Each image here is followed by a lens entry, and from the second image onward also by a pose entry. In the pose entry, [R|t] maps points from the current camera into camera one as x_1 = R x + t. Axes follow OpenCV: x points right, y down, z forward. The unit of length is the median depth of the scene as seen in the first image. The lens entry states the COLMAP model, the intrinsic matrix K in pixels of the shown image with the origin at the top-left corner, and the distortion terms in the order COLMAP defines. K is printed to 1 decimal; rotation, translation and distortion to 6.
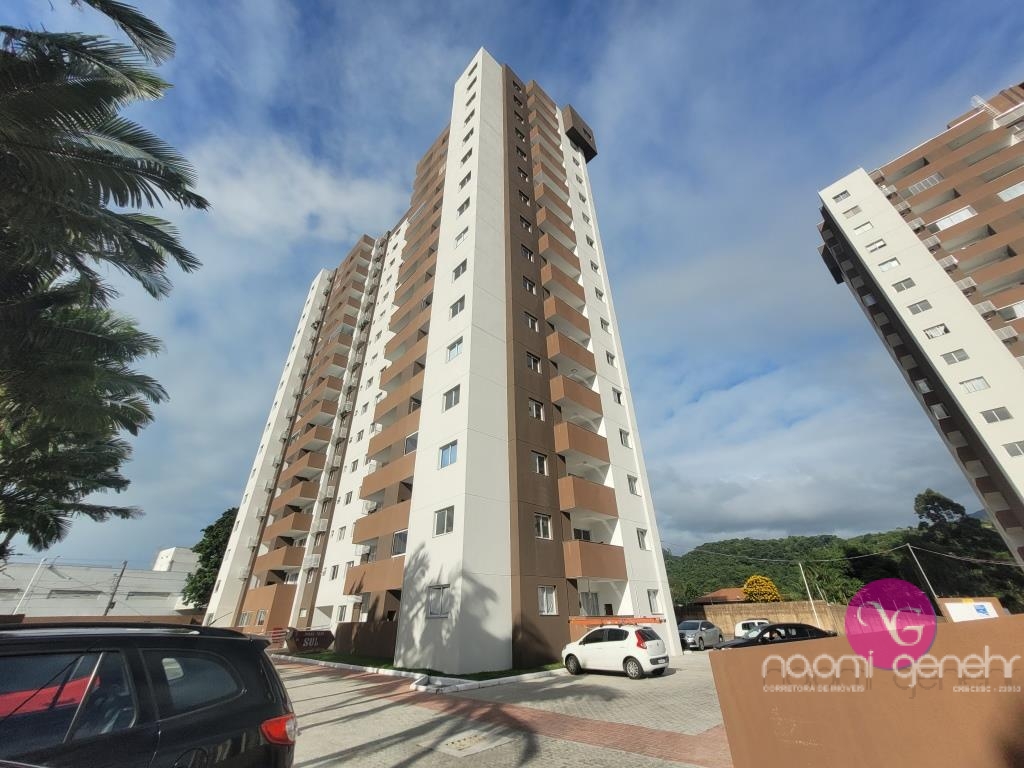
lens RADIAL K [[402.6, 0, 508.4], [0, 402.6, 365.8], [0, 0, 1]] dist [-0.000650, 0.000276]
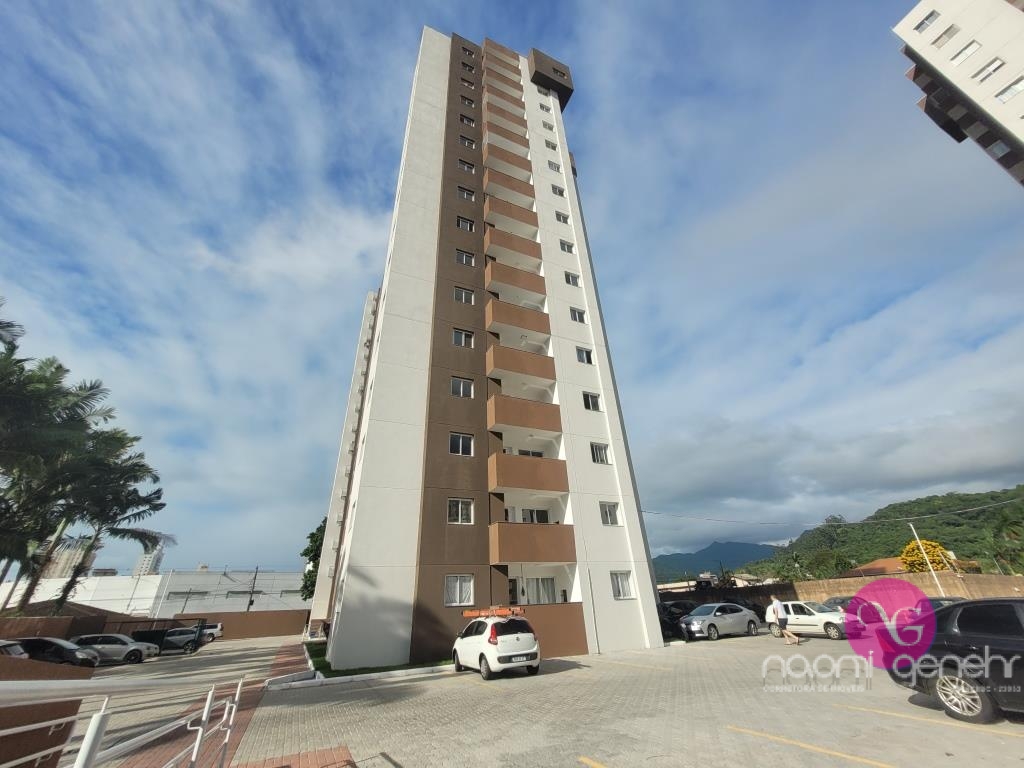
lens RADIAL K [[402.6, 0, 495.2], [0, 402.6, 372.7], [0, 0, 1]] dist [-0.000650, 0.000276]
pose [[0.943947, -0.185108, -0.273312, 0.237259], [0.196123, 0.980489, 0.013295, 0.046331], [0.265518, -0.066153, 0.961834, 0.079075]]
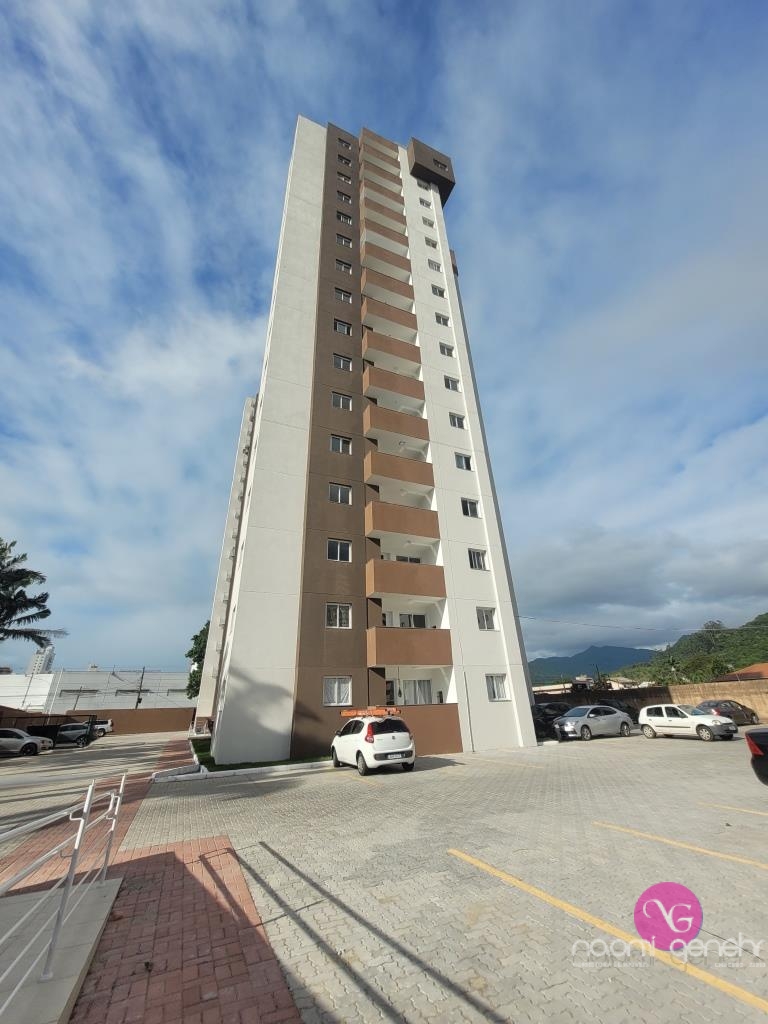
lens RADIAL K [[402.6, 0, 366.5], [0, 402.6, 500.2], [0, 0, 1]] dist [-0.000650, 0.000276]
pose [[0.938195, -0.170870, -0.300988, 0.239308], [0.197993, 0.978253, 0.061800, 0.046106], [0.283883, -0.117574, 0.951623, 0.079697]]
